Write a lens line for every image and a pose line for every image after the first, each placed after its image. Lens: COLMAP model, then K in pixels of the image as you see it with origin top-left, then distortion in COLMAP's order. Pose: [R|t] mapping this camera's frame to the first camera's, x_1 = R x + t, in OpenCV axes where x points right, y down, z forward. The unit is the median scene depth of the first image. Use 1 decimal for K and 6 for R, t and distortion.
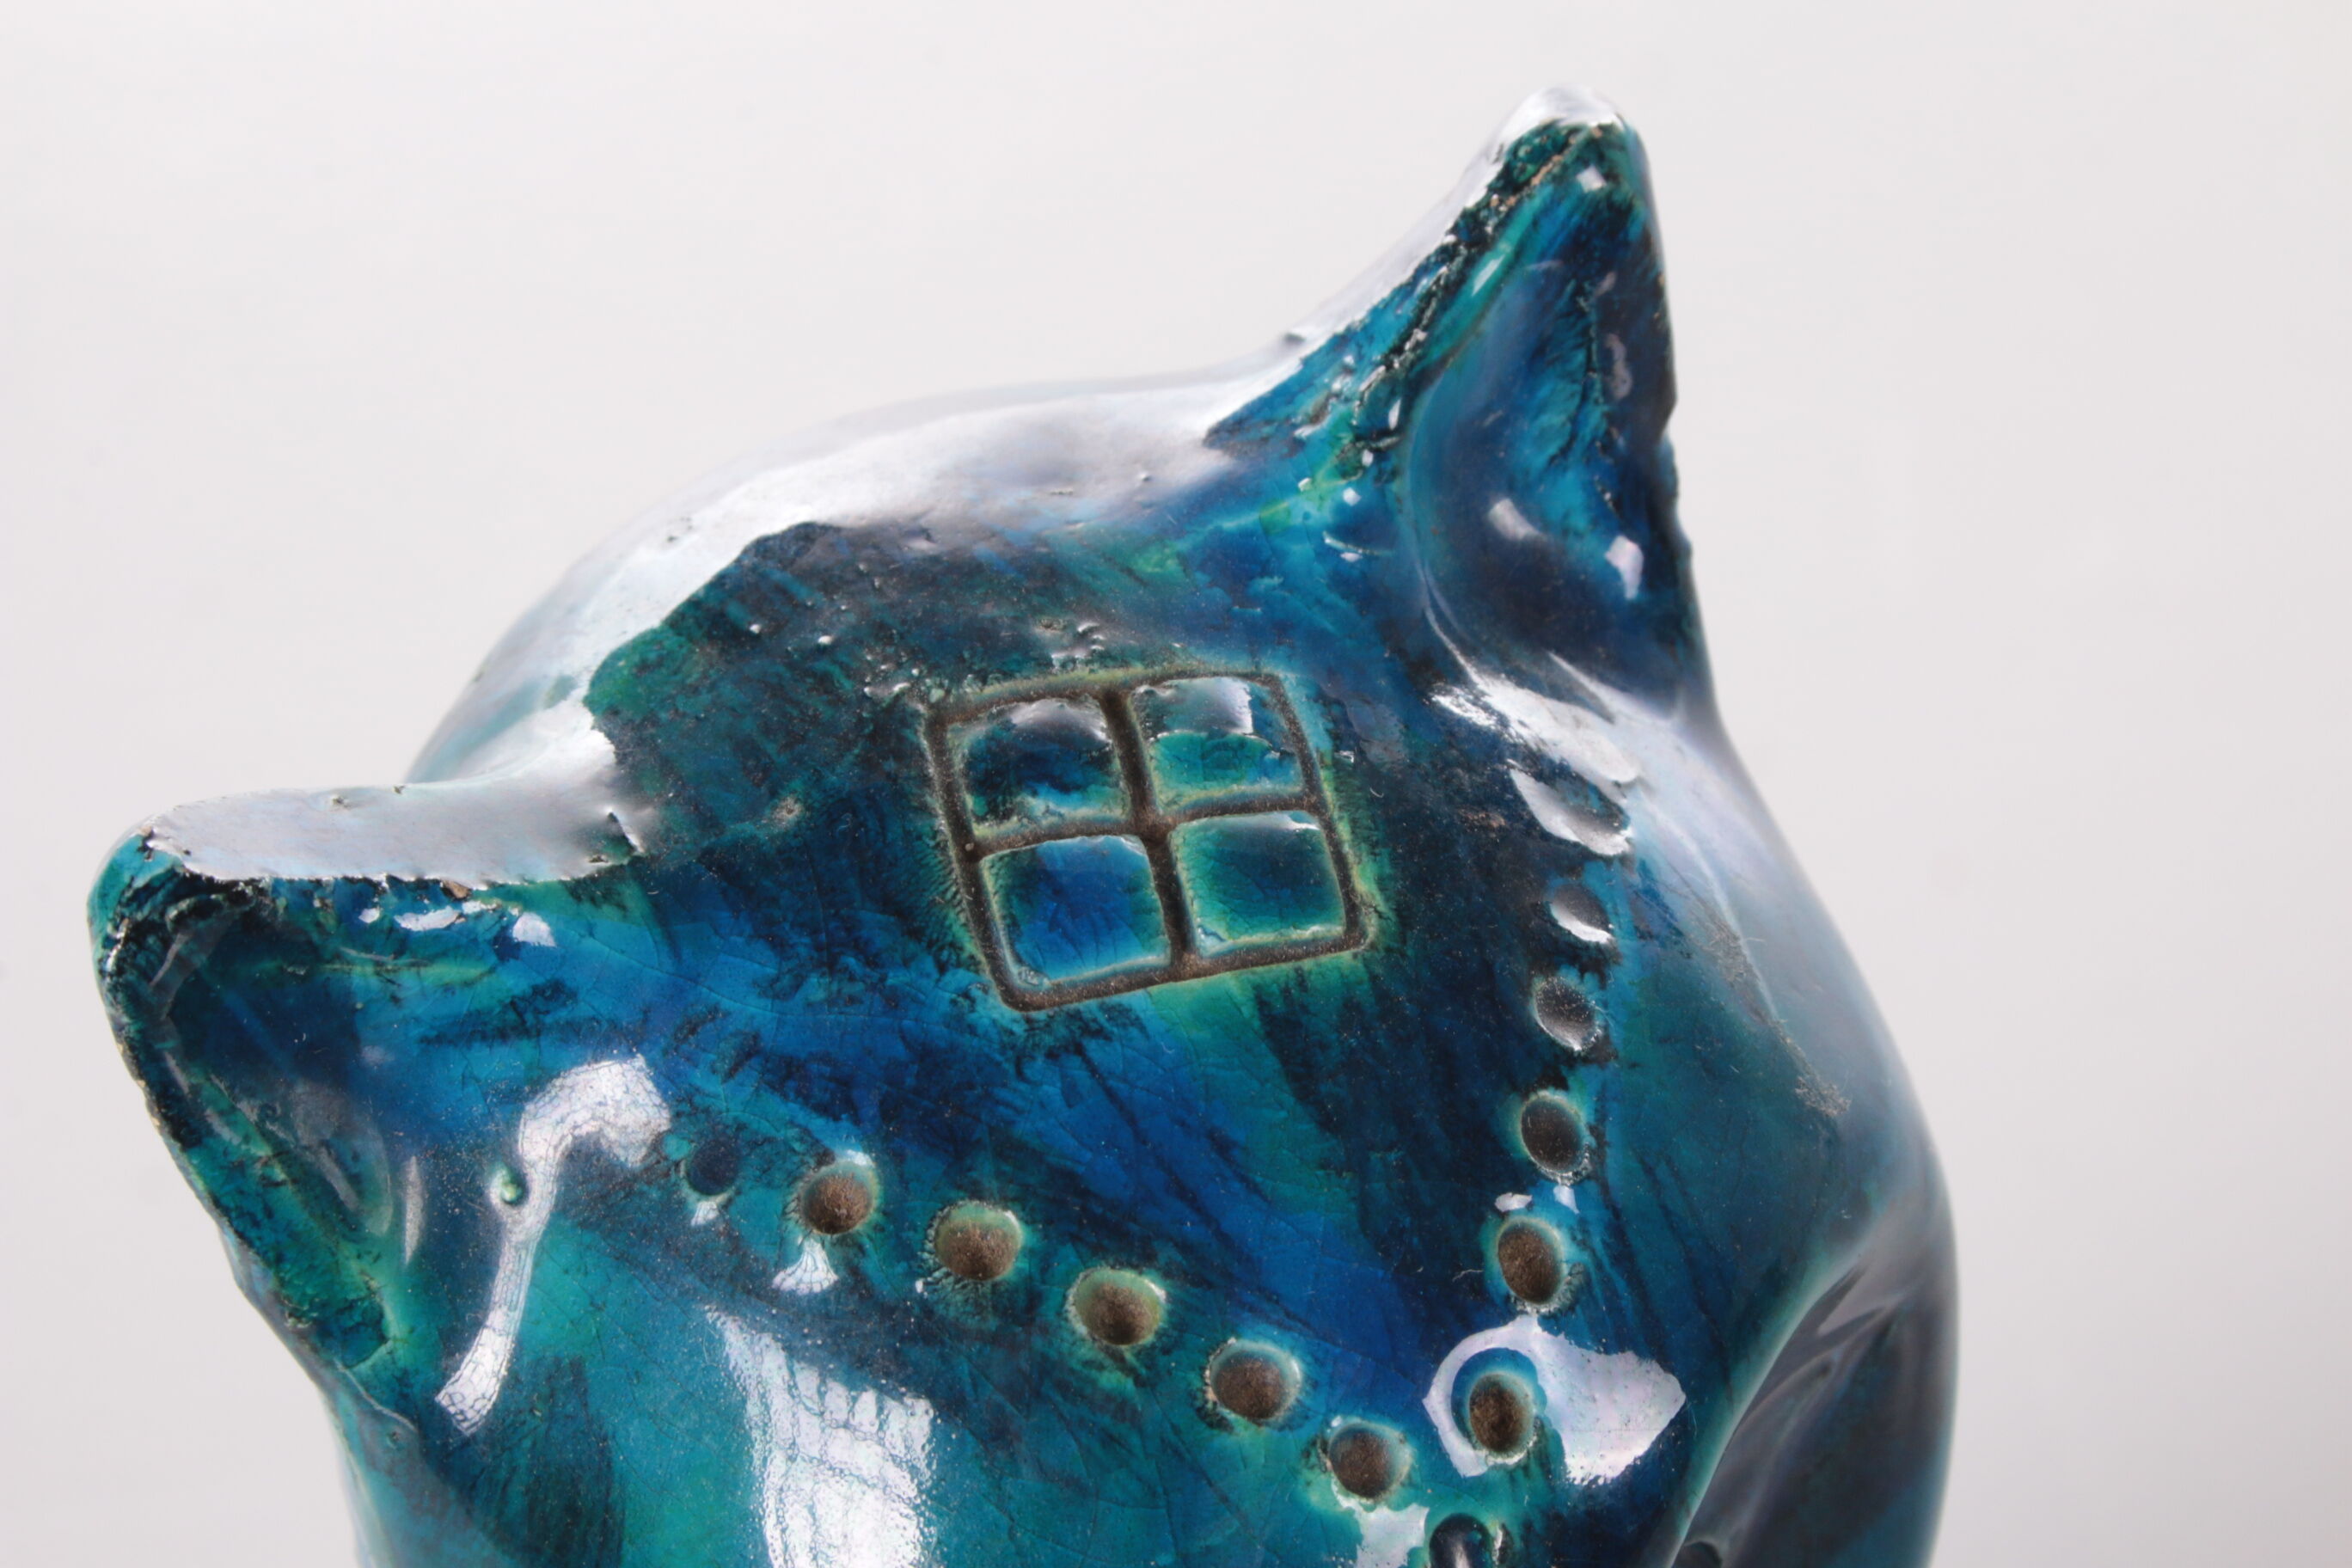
lens RADIAL K [[5169.9, 0, 1186.5], [0, 5169.9, 787.9], [0, 0, 1]] dist [0.063413, 0.000000]
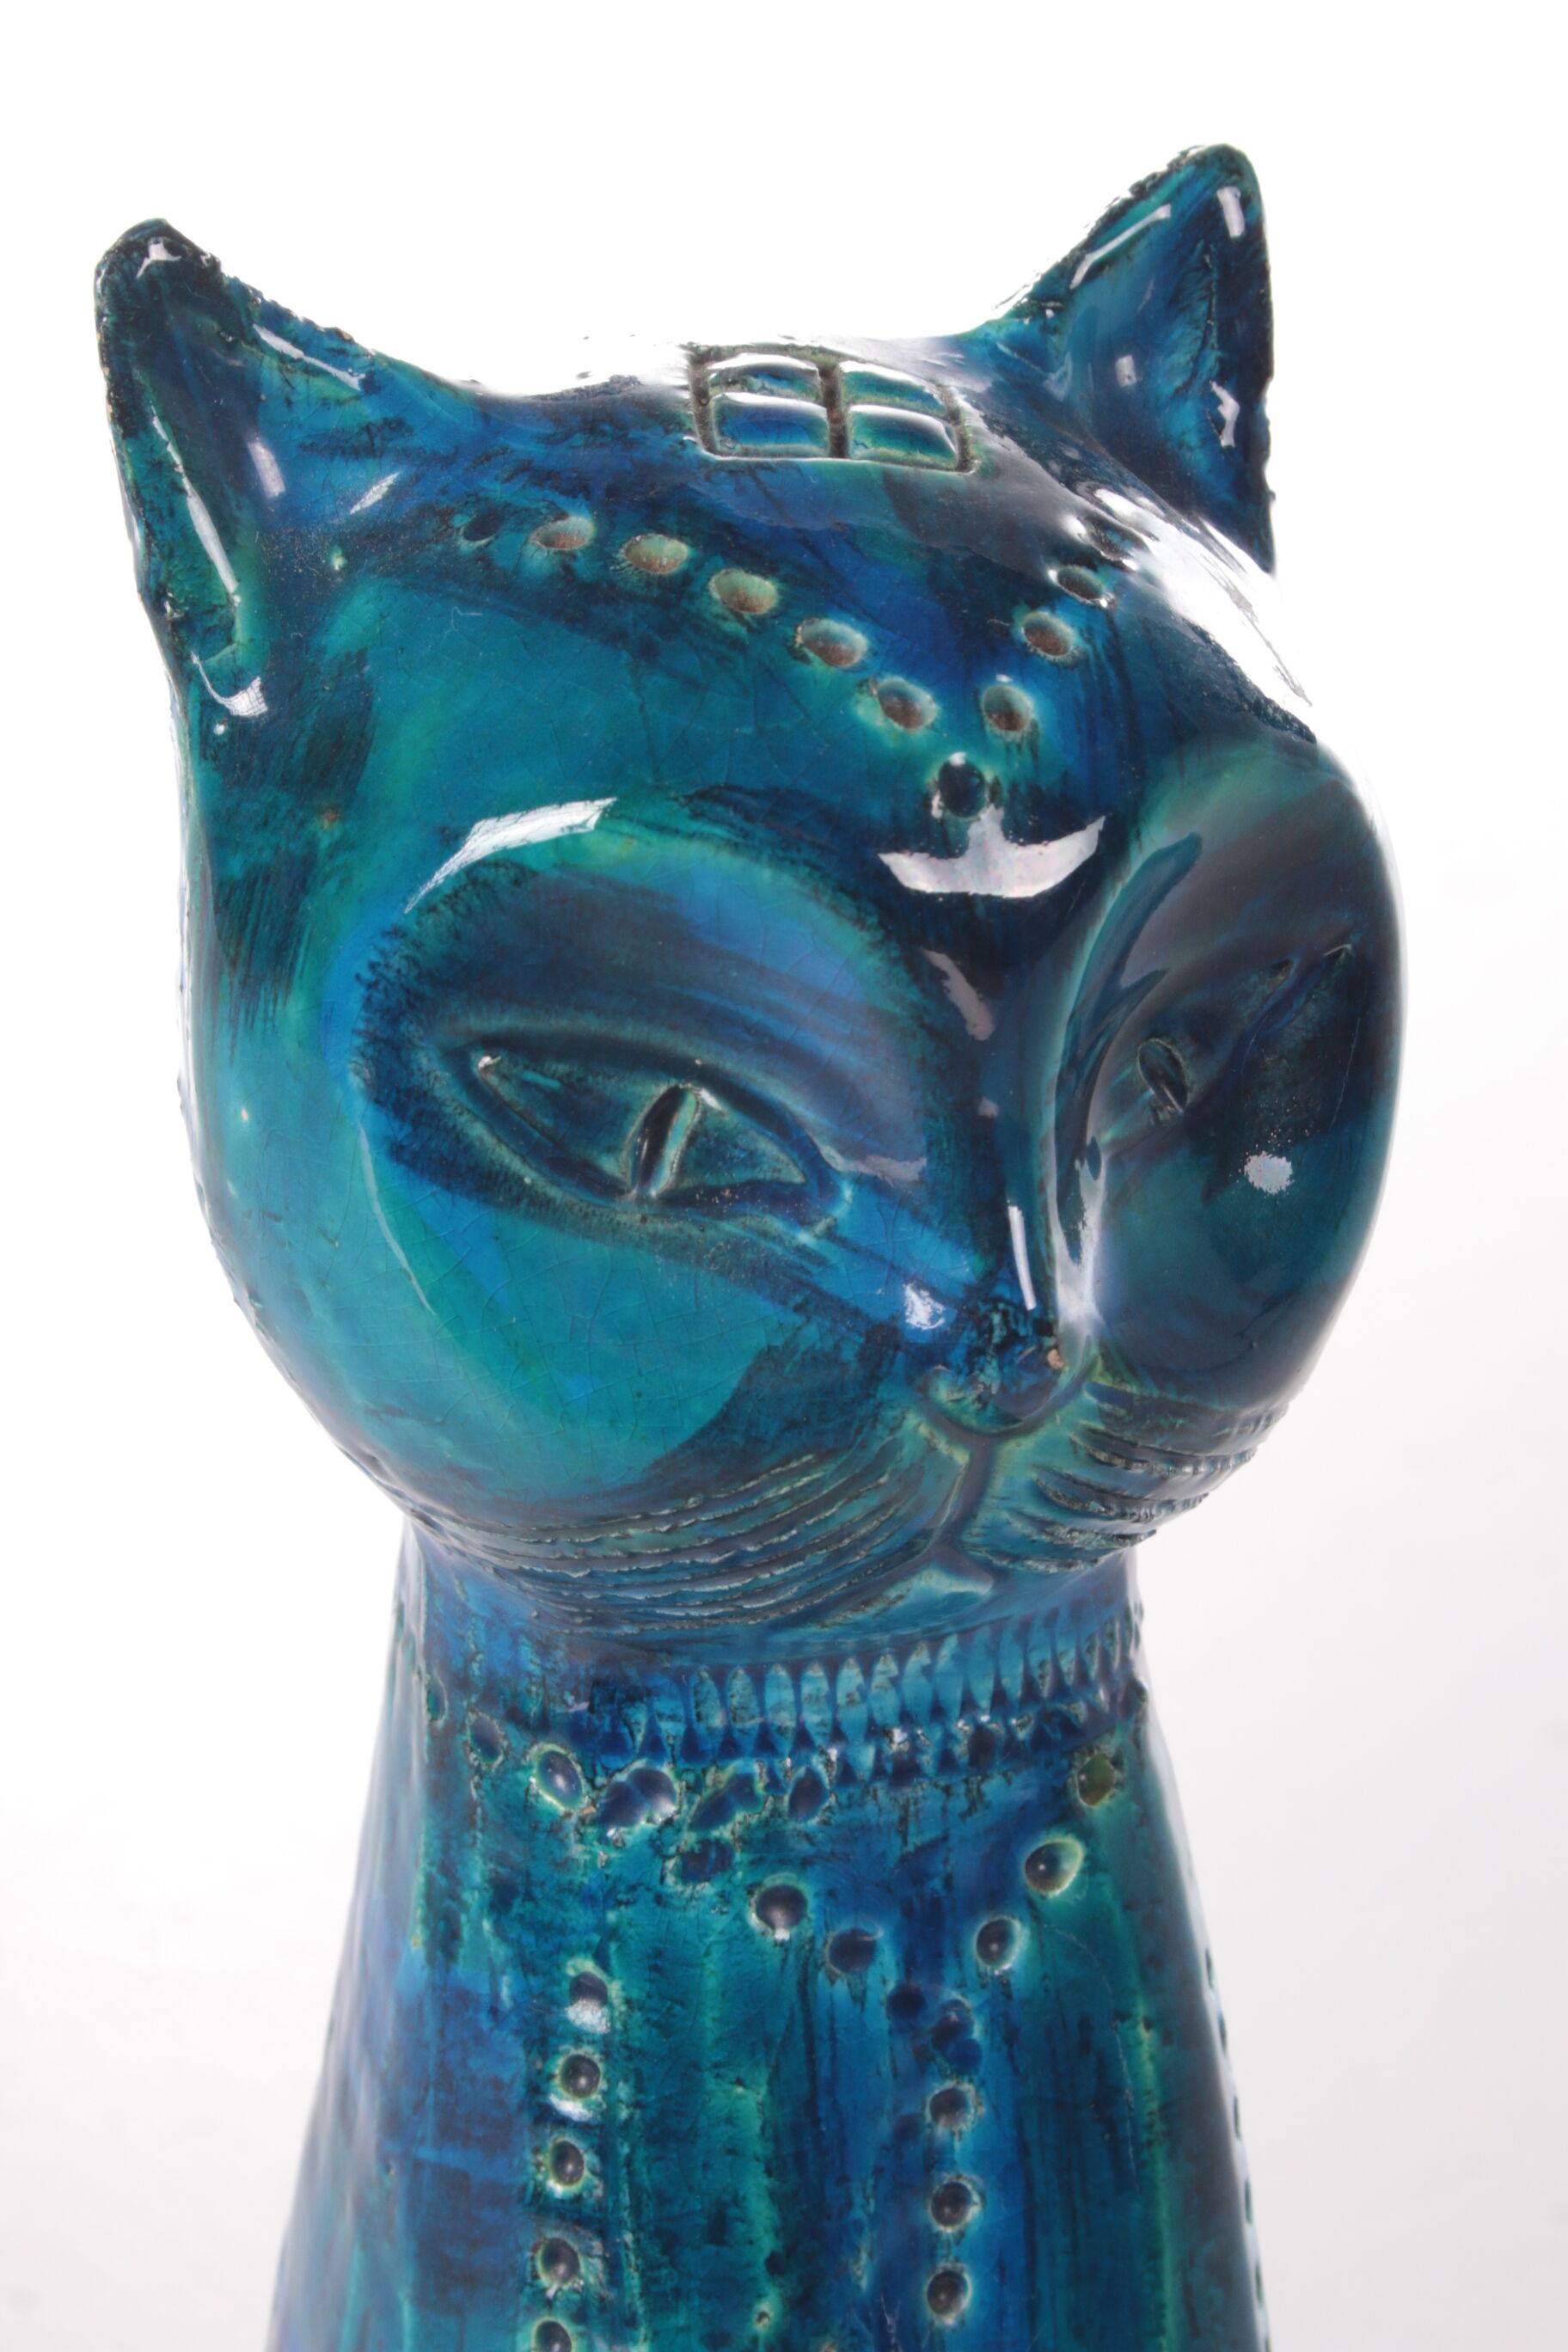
lens RADIAL K [[5169.9, 0, 796.4], [0, 5169.9, 1185.1], [0, 0, 1]] dist [0.063413, 0.000000]
pose [[0.984168, 0.124130, -0.126508, 0.193703], [-0.165232, 0.900809, -0.401549, 0.789844], [0.064115, 0.416095, 0.907058, -0.198586]]
